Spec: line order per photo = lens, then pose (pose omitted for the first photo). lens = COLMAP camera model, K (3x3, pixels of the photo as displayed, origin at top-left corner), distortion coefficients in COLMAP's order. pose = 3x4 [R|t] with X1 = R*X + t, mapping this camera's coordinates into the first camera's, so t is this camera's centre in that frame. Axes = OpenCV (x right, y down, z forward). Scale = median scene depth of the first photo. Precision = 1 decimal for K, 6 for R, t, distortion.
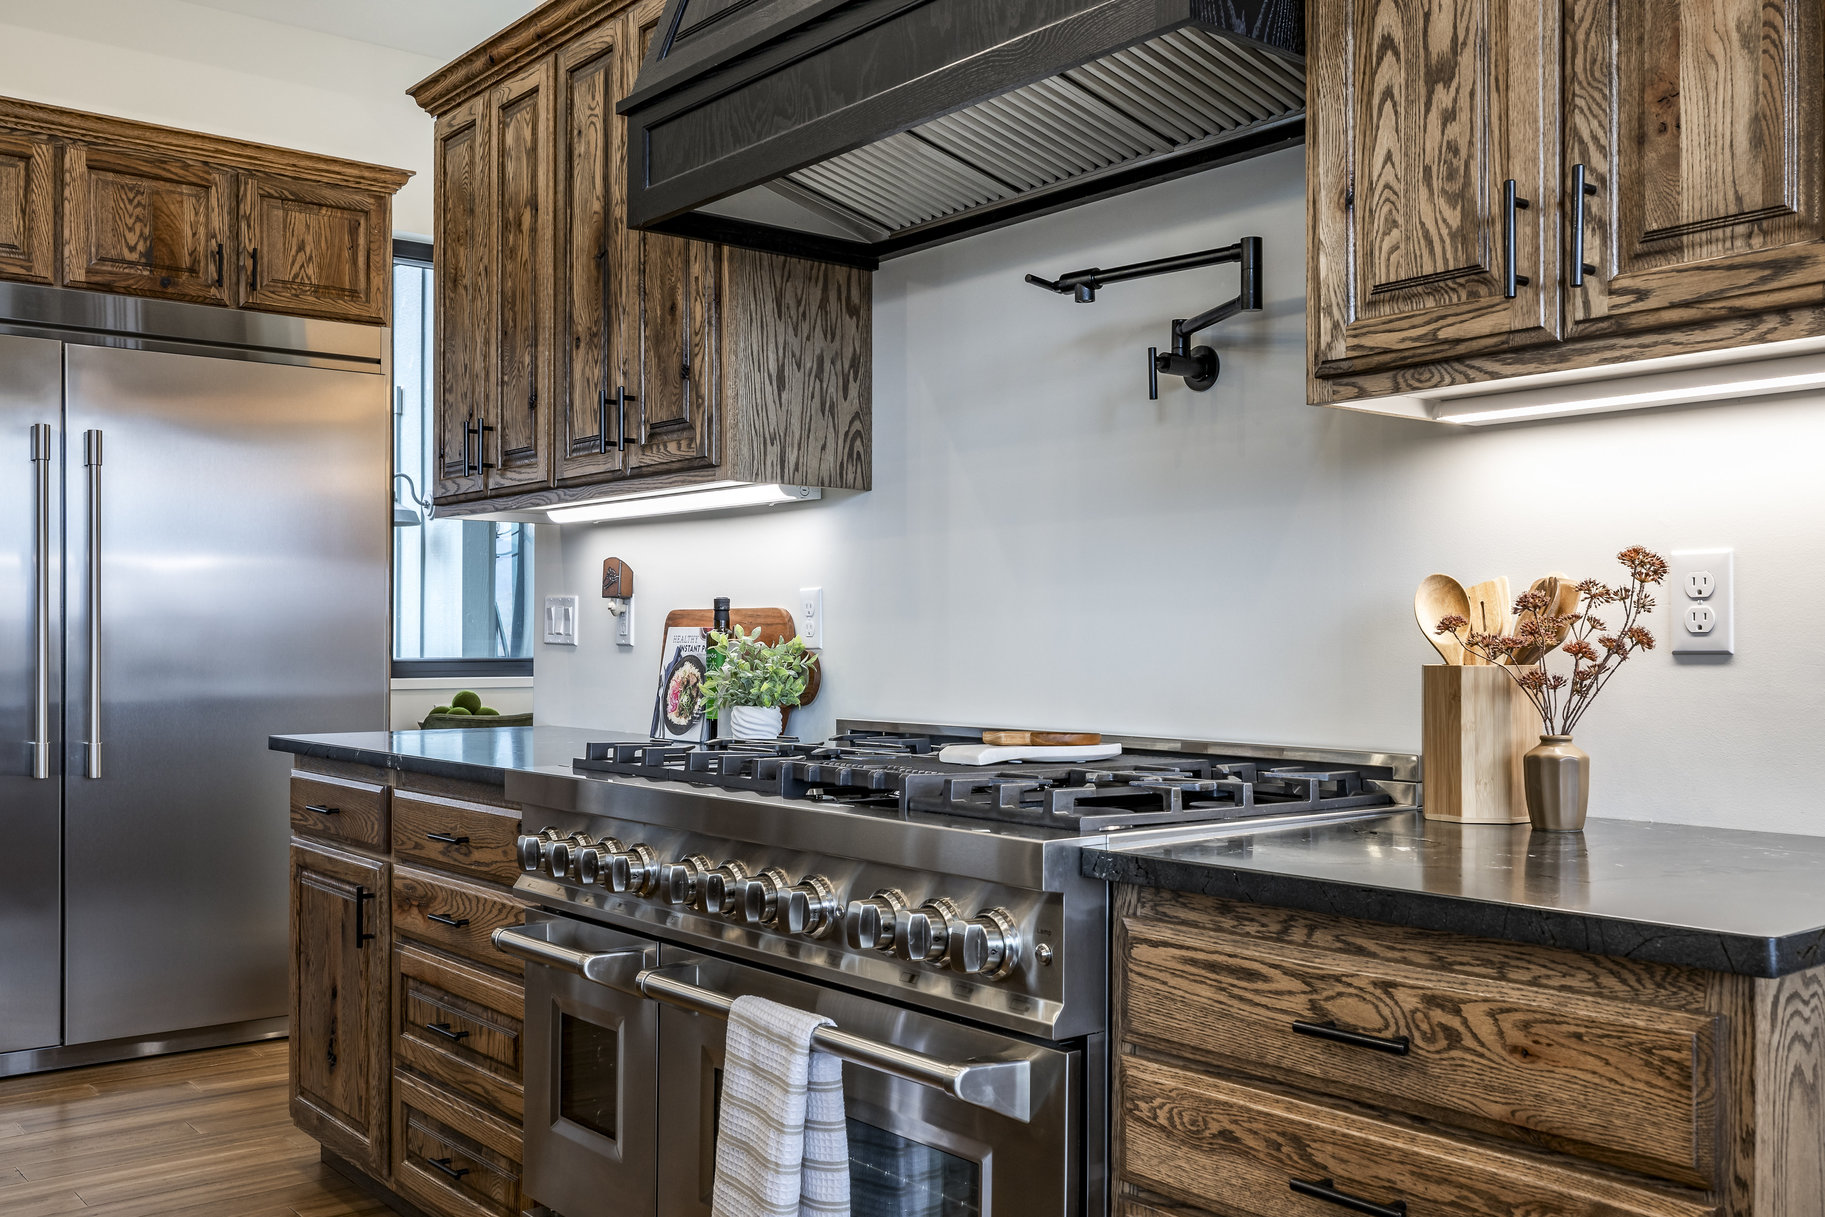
lens RADIAL K [[1716.4, 0, 945.1], [0, 1716.4, 637.1], [0, 0, 1]] dist [0.008945, -0.002342]
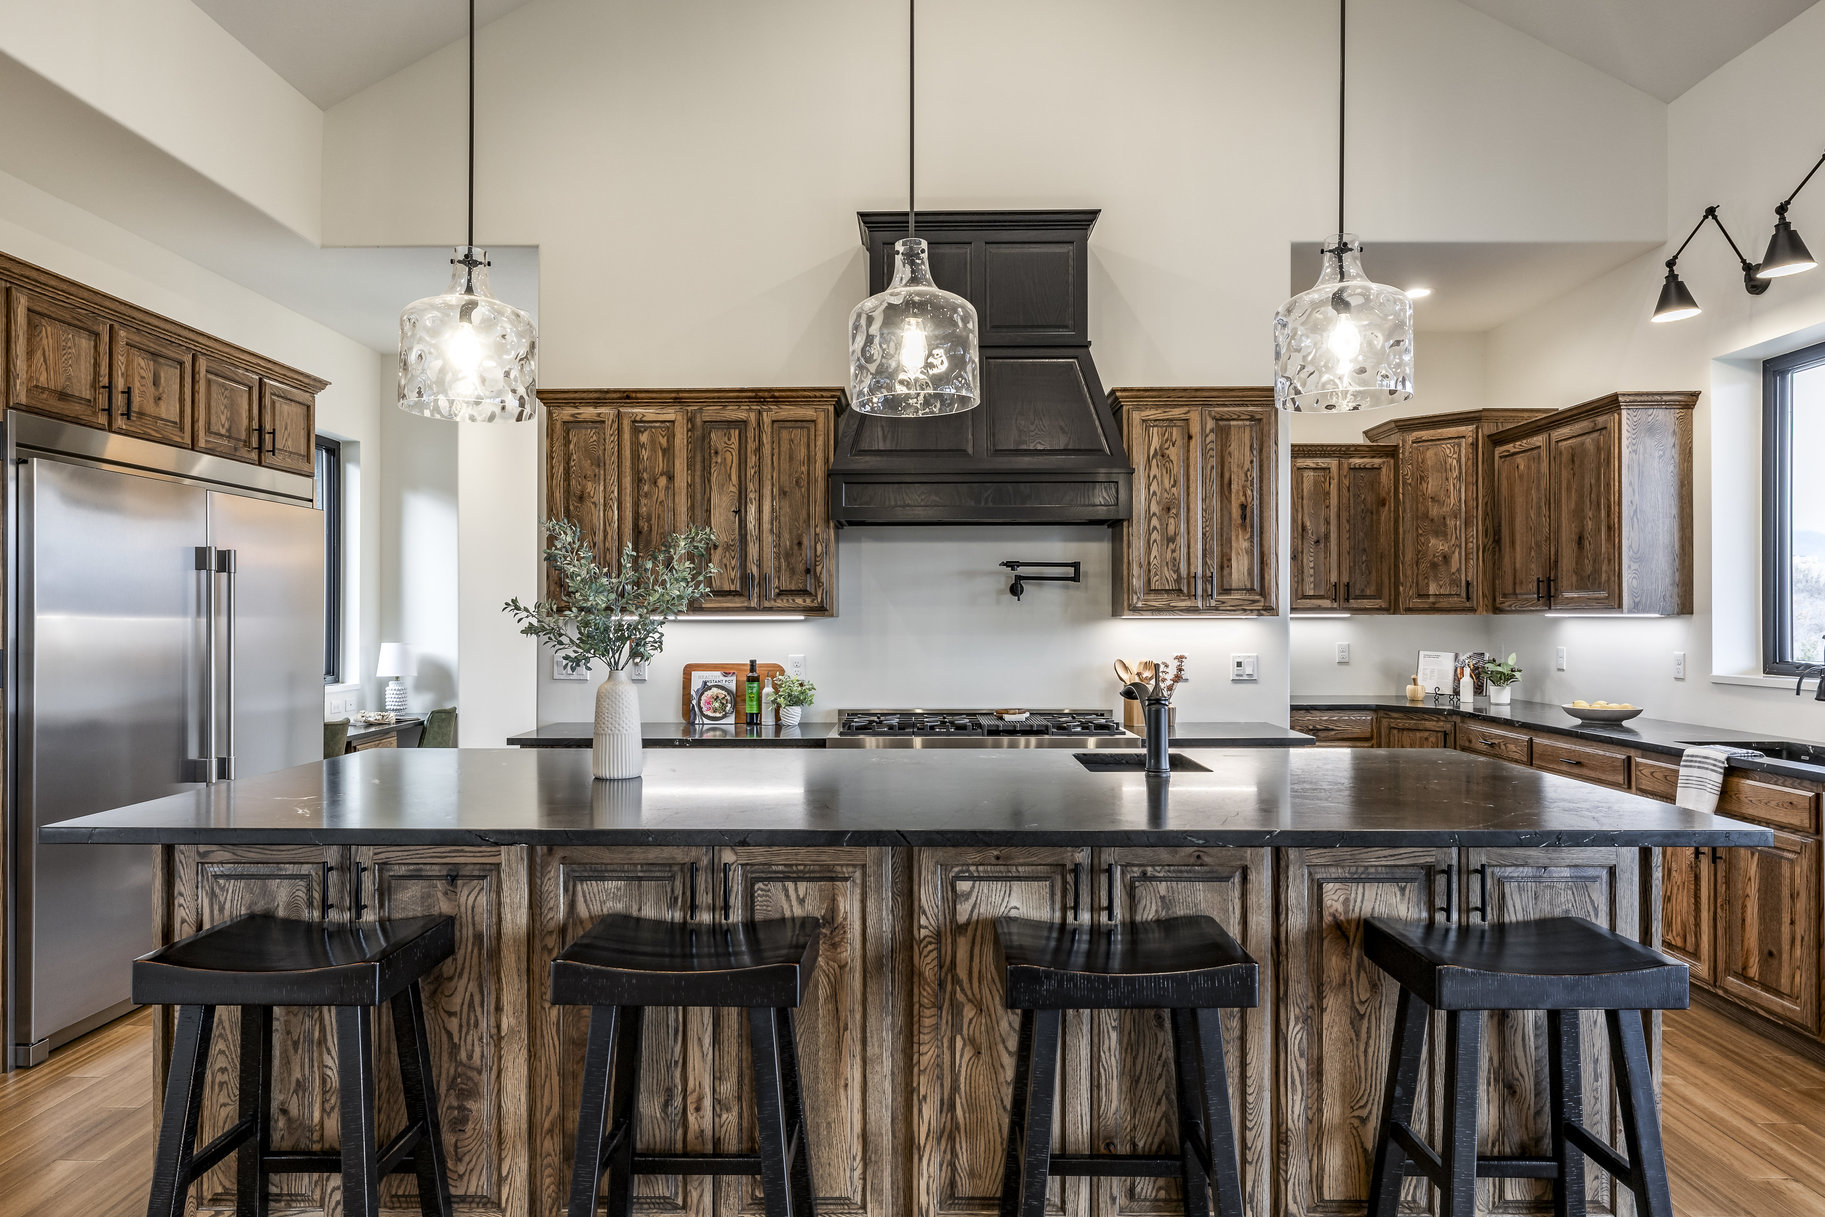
lens RADIAL K [[1130.4, 0, 913.5], [0, 1130.4, 618.3], [0, 0, 1]] dist [-0.002217, 0.000550]
pose [[0.643891, -0.003099, 0.765111, -1.155721], [0.001055, 0.999994, 0.003163, -0.083141], [-0.765117, -0.001230, 0.643890, -0.132522]]
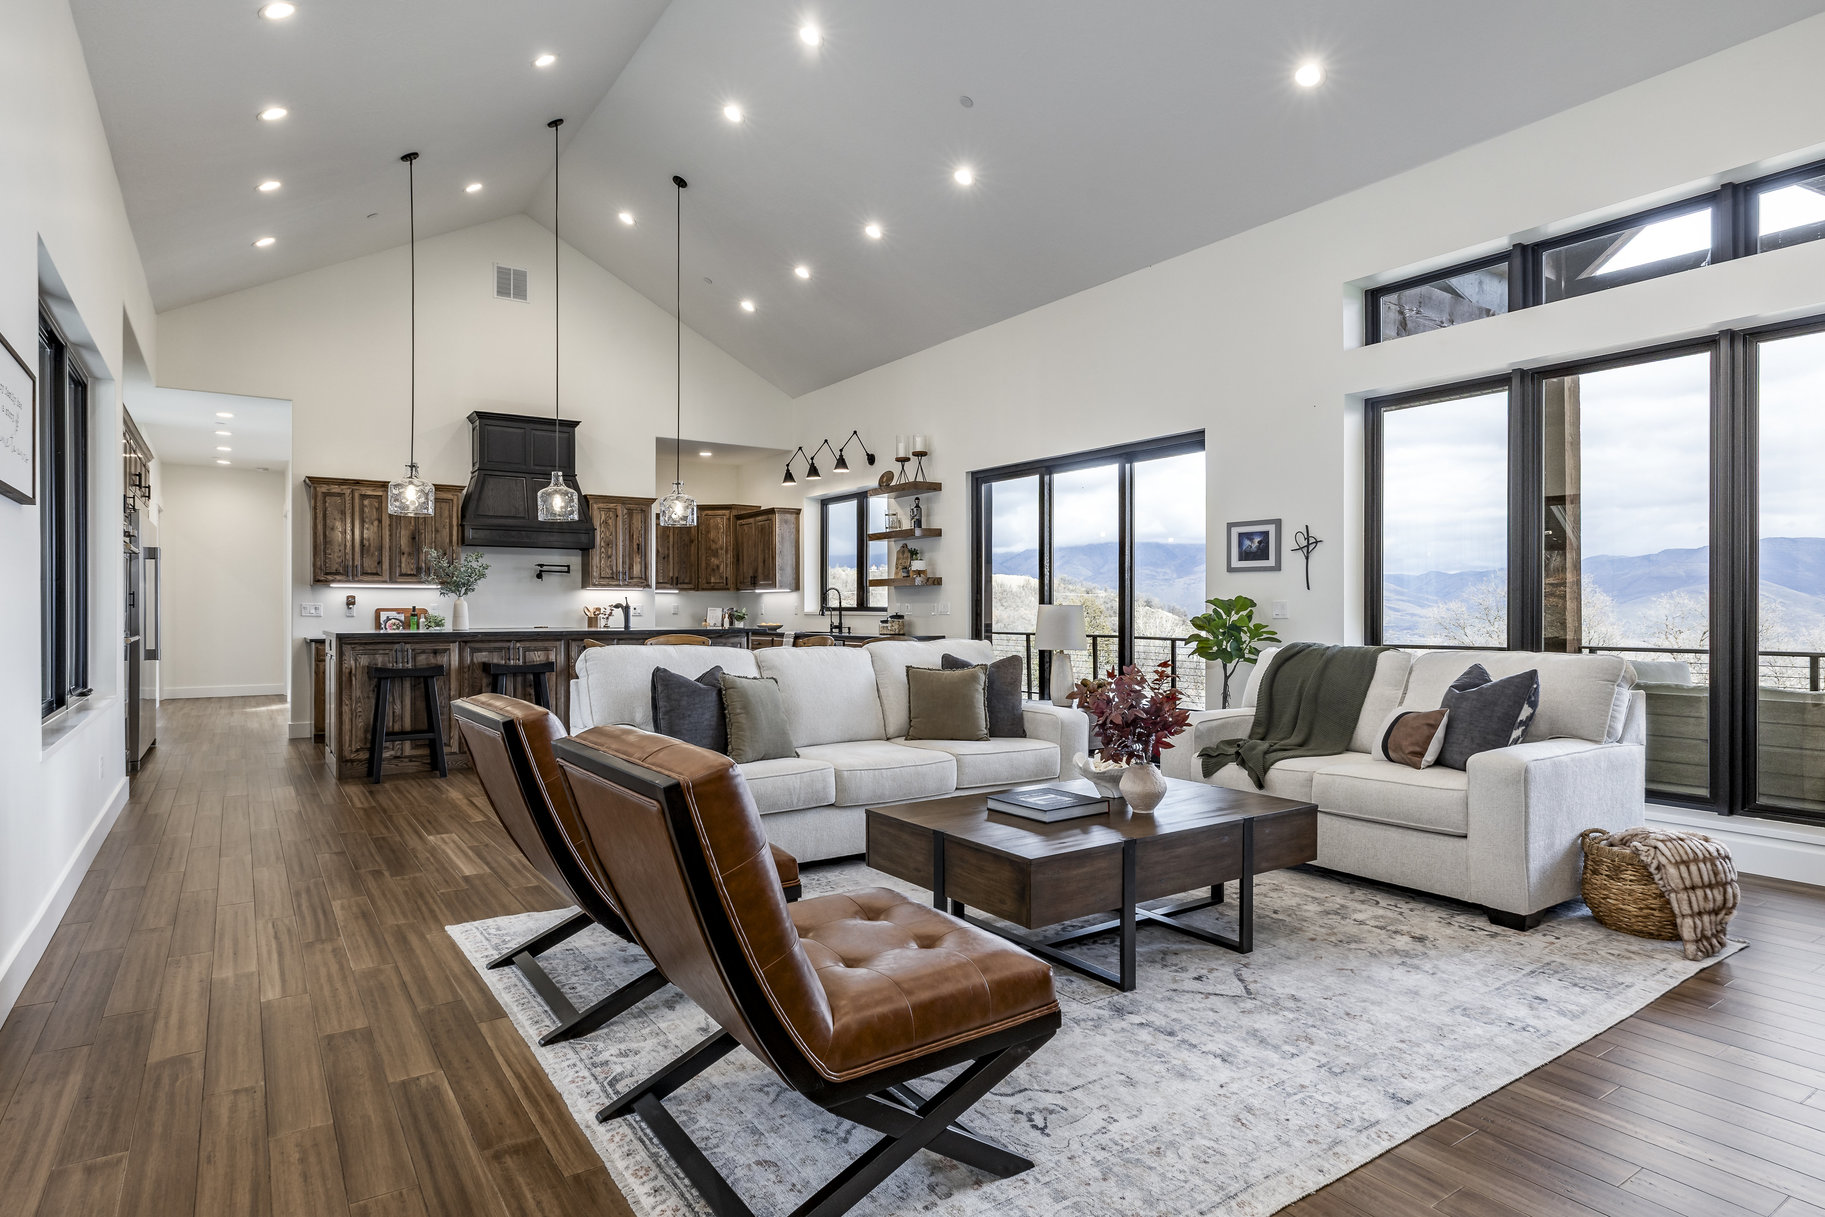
lens RADIAL K [[991.1, 0, 912.5], [0, 991.1, 608.5], [0, 0, 1]] dist [-0.000117, -0.000710]
pose [[0.095976, -0.000208, 0.995384, -2.856022], [-0.000114, 1.000000, 0.000220, -0.016899], [-0.995384, -0.000134, 0.095976, -0.704752]]
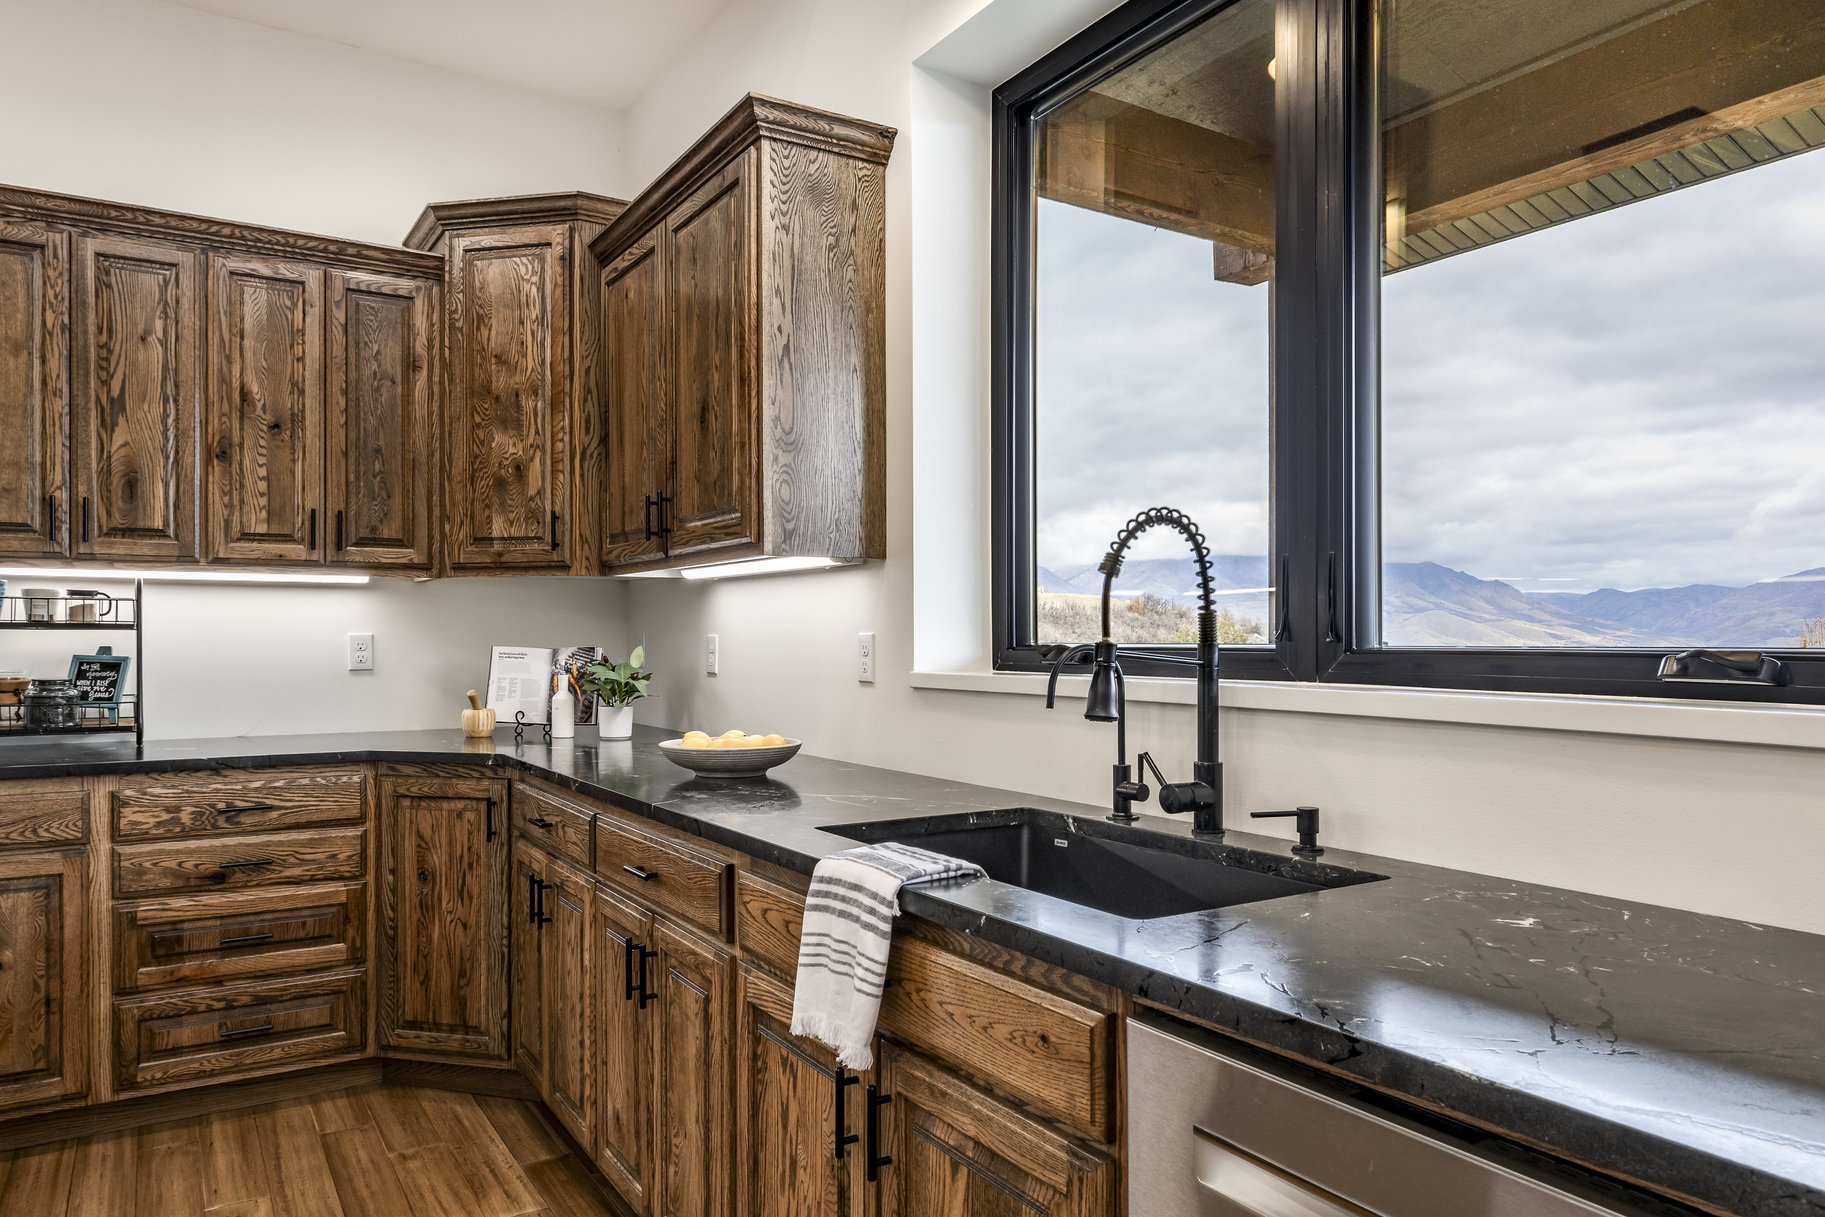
lens RADIAL K [[1206.1, 0, 917.7], [0, 1206.1, 637.4], [0, 0, 1]] dist [0.001095, 0.000441]
pose [[0.129417, -0.000670, 0.991590, -0.180533], [-0.000239, 1.000000, 0.000707, -0.029176], [-0.991590, -0.000329, 0.129417, -0.089866]]
